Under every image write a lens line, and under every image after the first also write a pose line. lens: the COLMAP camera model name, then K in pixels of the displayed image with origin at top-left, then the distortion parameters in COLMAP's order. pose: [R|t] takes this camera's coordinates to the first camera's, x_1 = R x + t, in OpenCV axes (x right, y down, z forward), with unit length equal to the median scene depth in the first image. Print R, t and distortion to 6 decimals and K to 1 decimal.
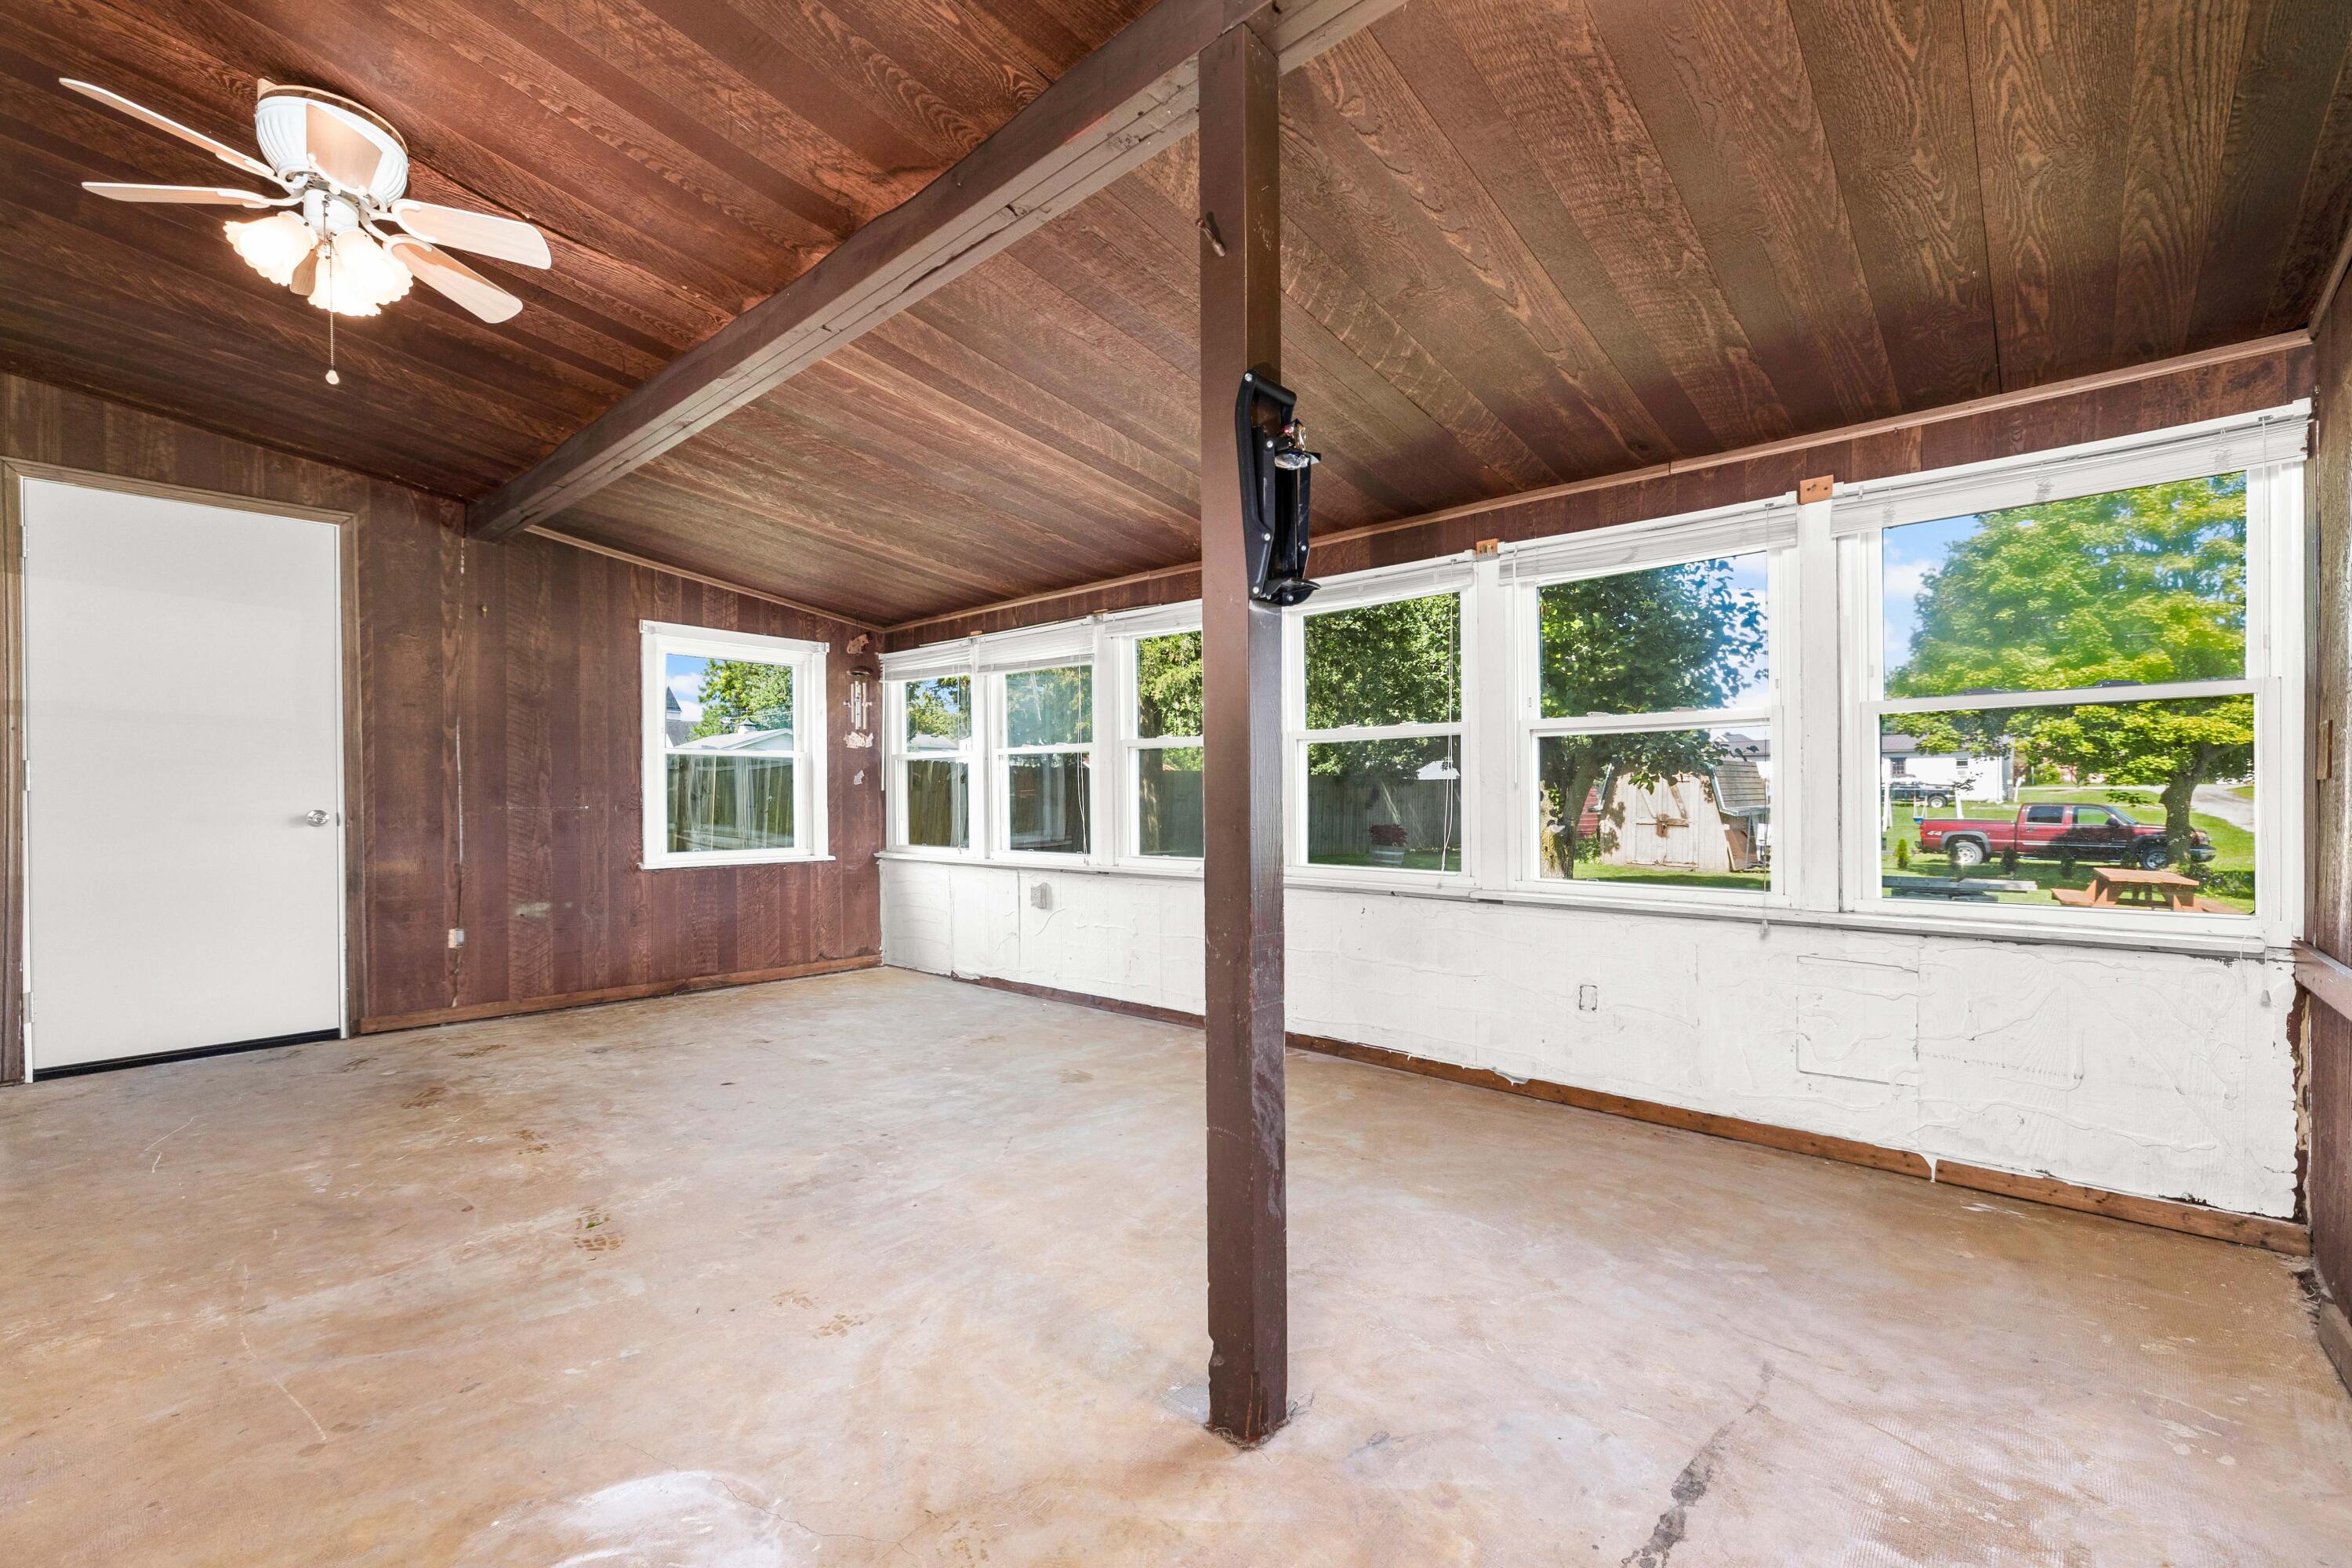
lens RADIAL K [[1004.1, 0, 1176.0], [0, 1004.1, 784.0], [0, 0, 1]] dist [-0.000886, 0.000117]
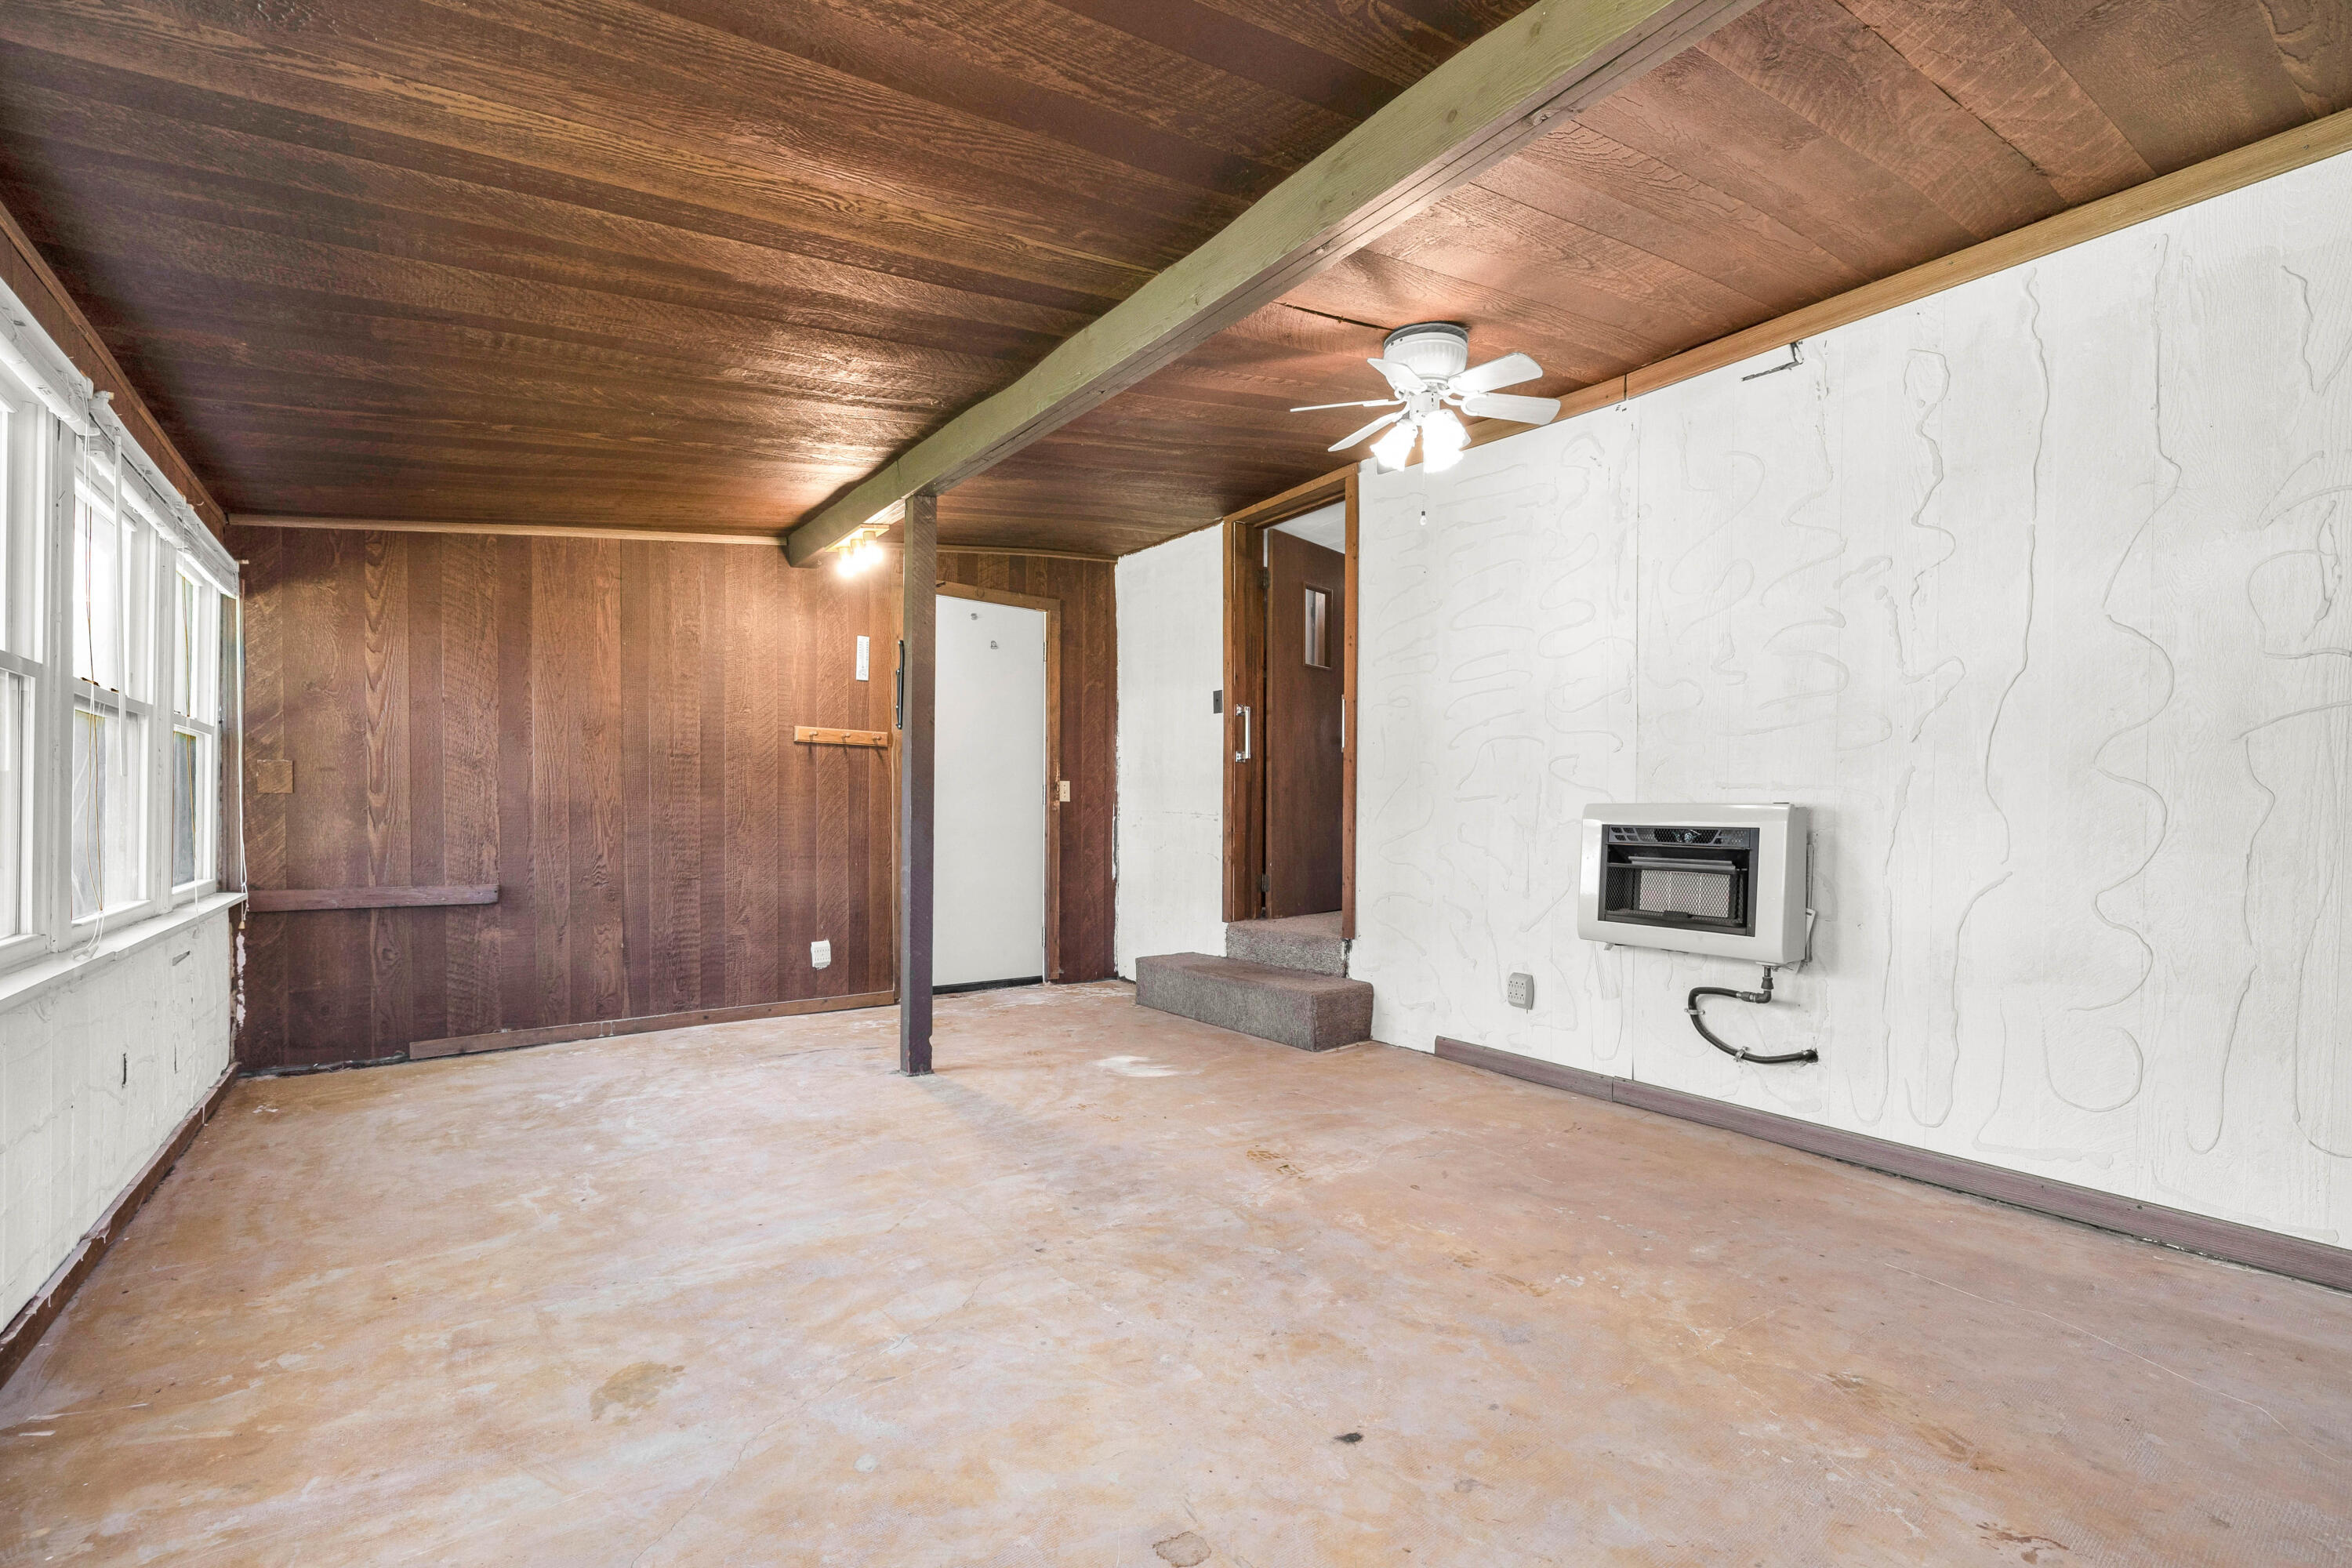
lens RADIAL K [[1004.1, 0, 1176.0], [0, 1004.1, 784.0], [0, 0, 1]] dist [-0.000886, 0.000117]
pose [[-0.979154, -0.001274, 0.203116, -0.632193], [-0.010794, 0.998894, -0.045772, 0.035656], [-0.202833, -0.047010, -0.978084, 2.015932]]
